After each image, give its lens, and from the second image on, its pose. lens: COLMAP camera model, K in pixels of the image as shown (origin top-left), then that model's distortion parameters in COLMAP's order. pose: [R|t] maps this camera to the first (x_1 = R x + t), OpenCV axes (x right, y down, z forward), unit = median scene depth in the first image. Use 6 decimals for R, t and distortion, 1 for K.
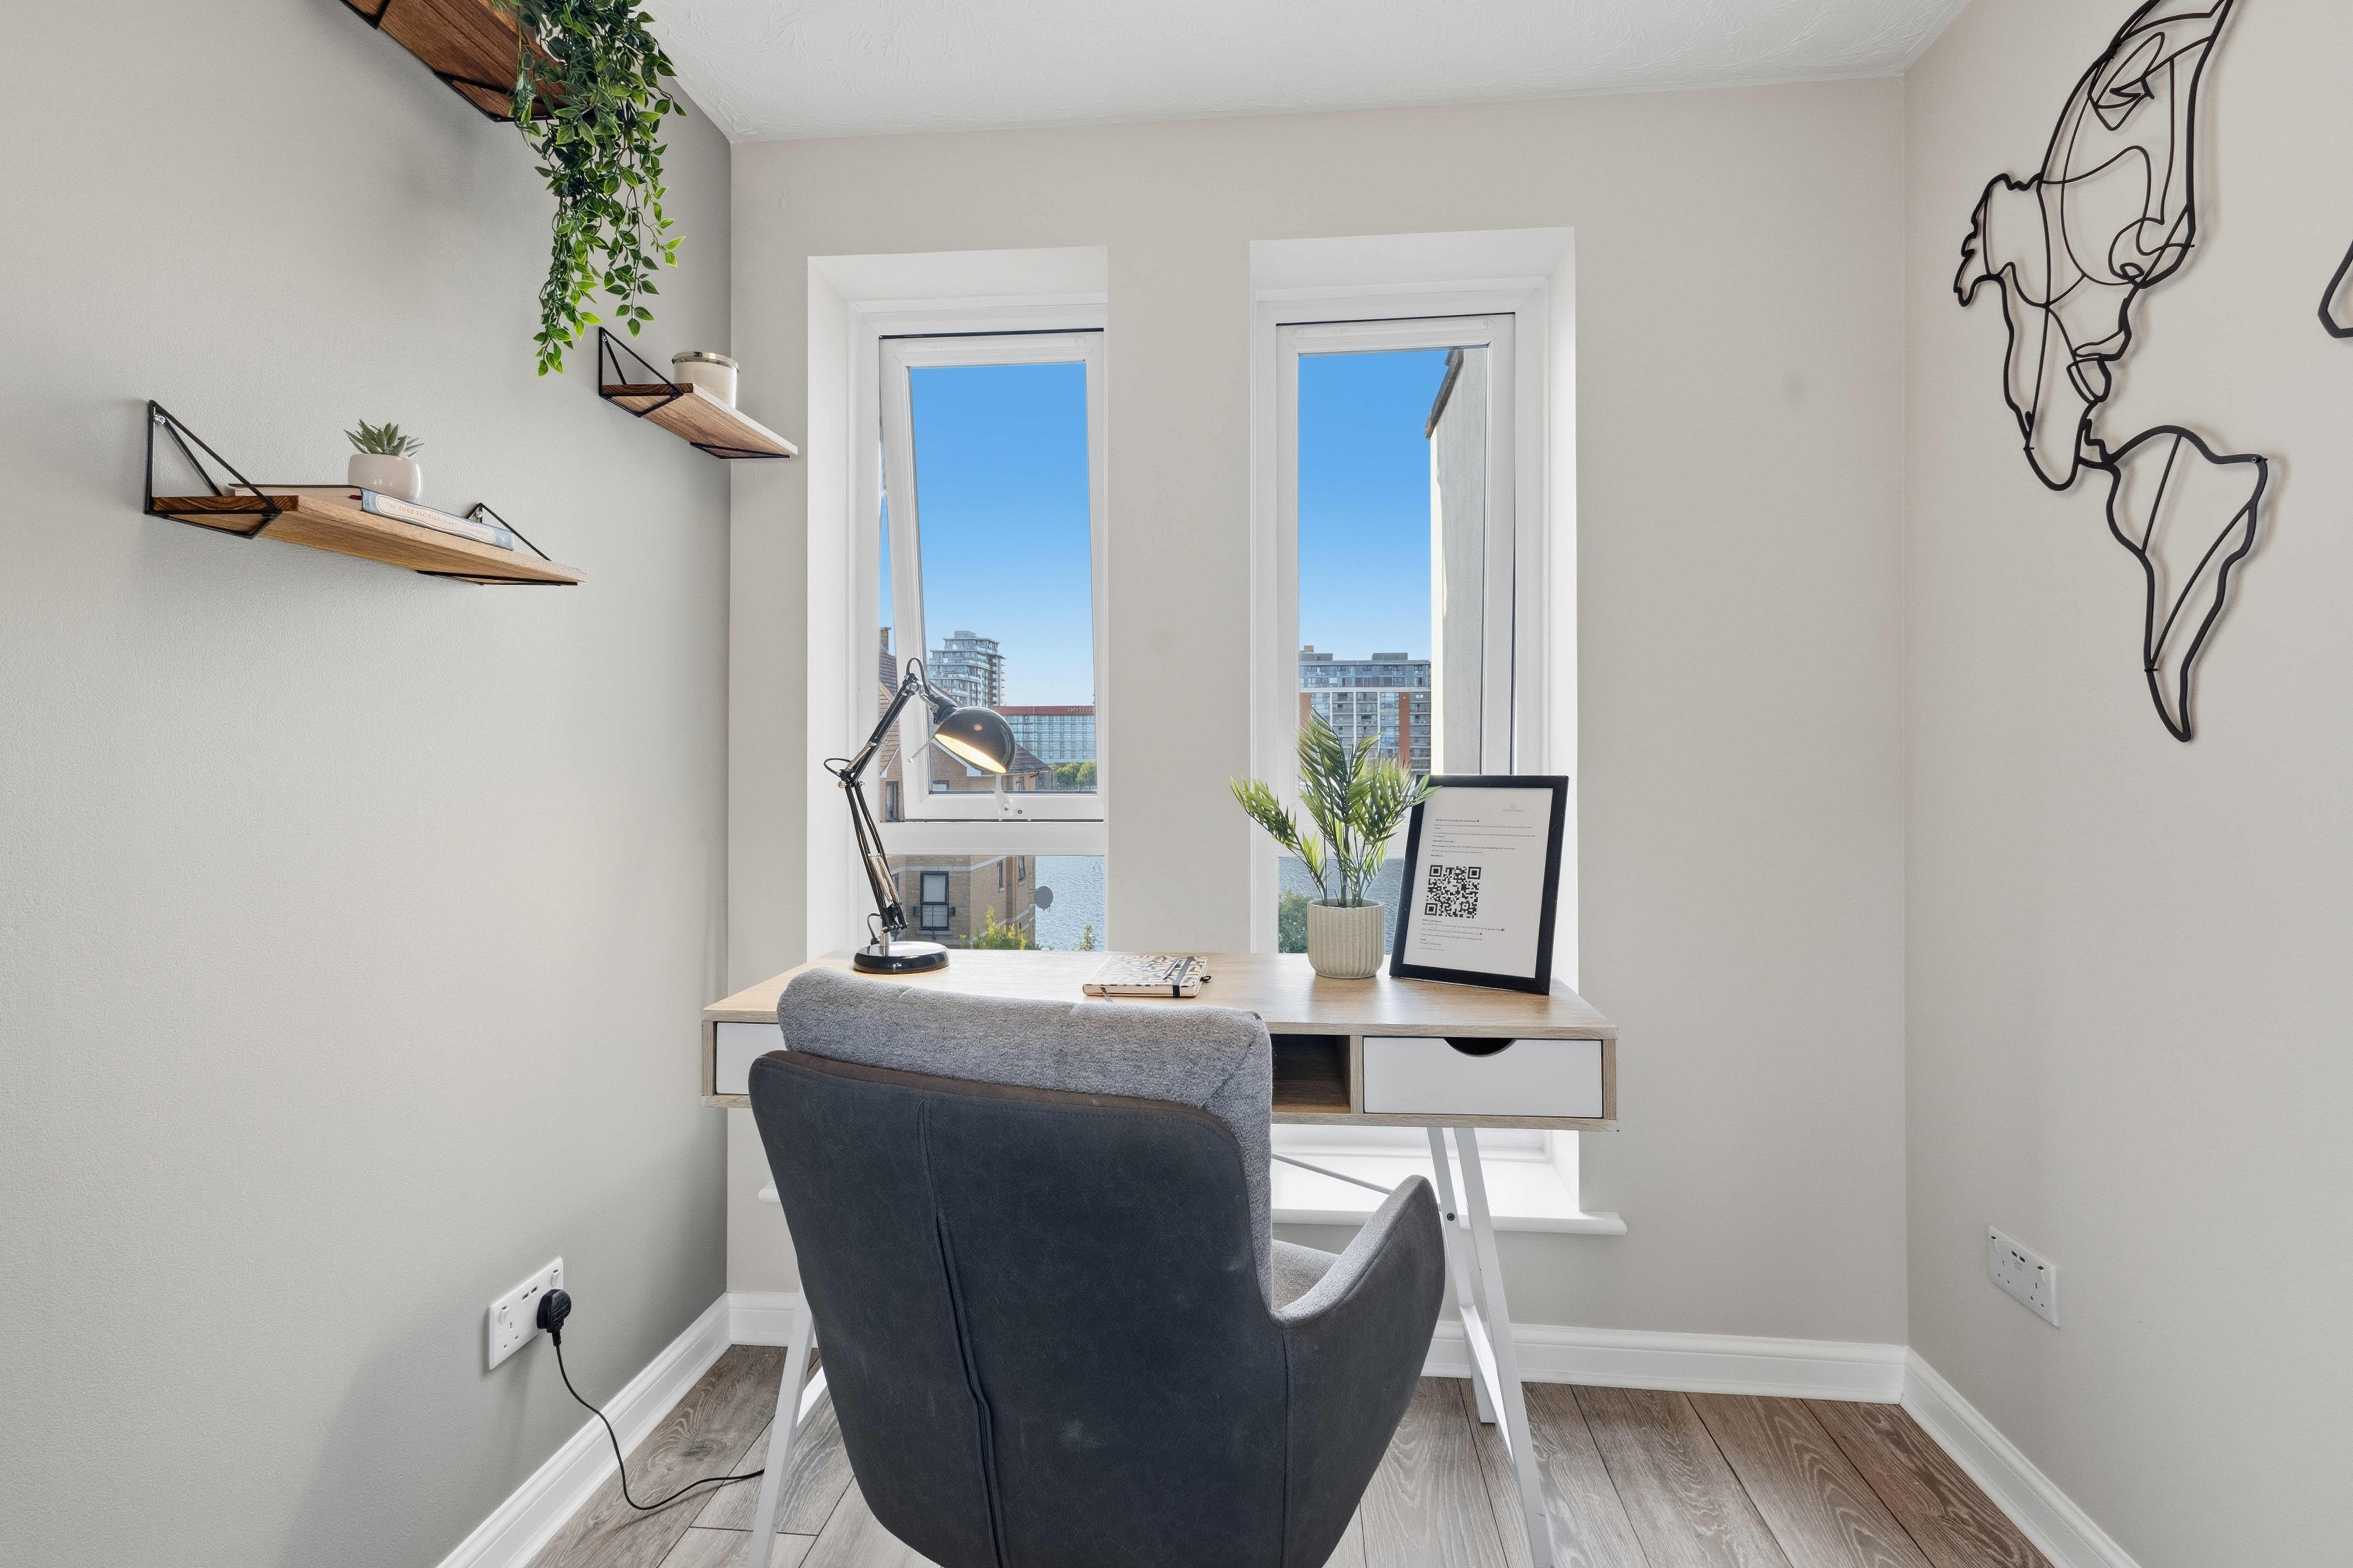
lens RADIAL K [[1093.1, 0, 1173.3], [0, 1093.1, 807.7], [0, 0, 1]] dist [0.005506, -0.001123]
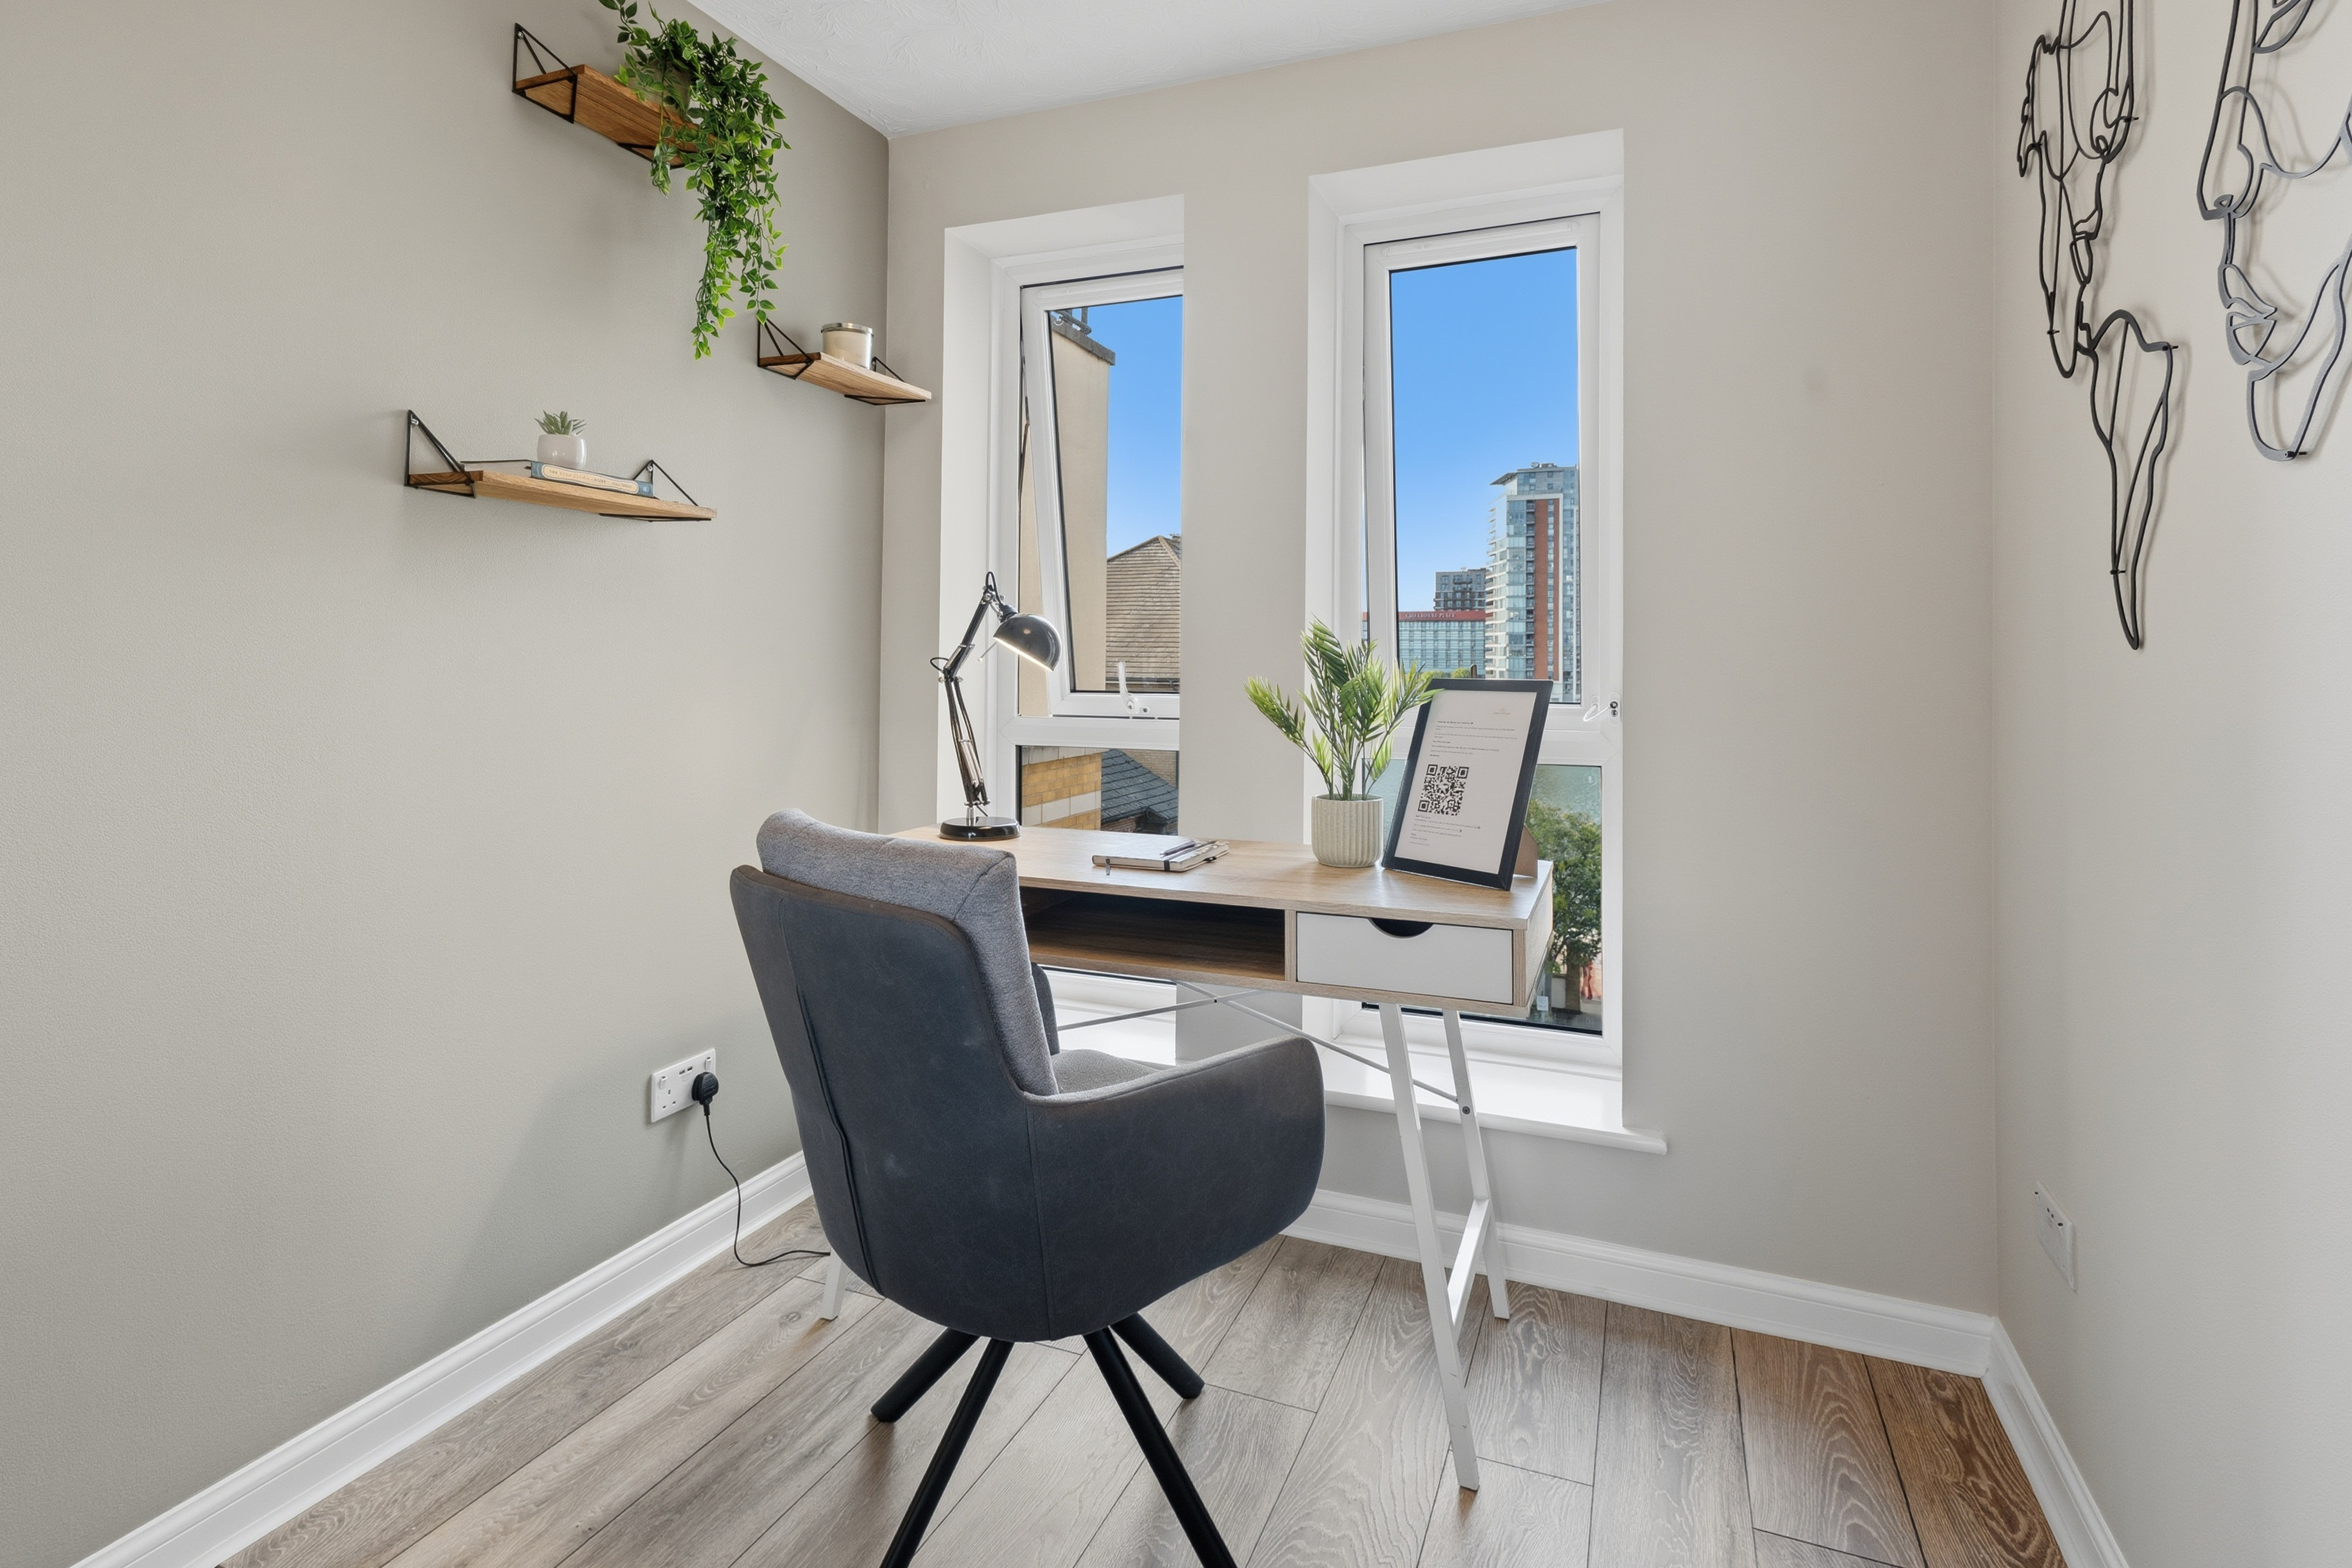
lens RADIAL K [[1144.1, 0, 1176.7], [0, 1144.1, 715.7], [0, 0, 1]] dist [0.002654, -0.001324]
pose [[0.958486, 0.024095, -0.284121, 0.337491], [-0.024791, 0.999692, 0.001148, 0.011154], [0.284061, 0.005943, 0.958788, -0.126423]]
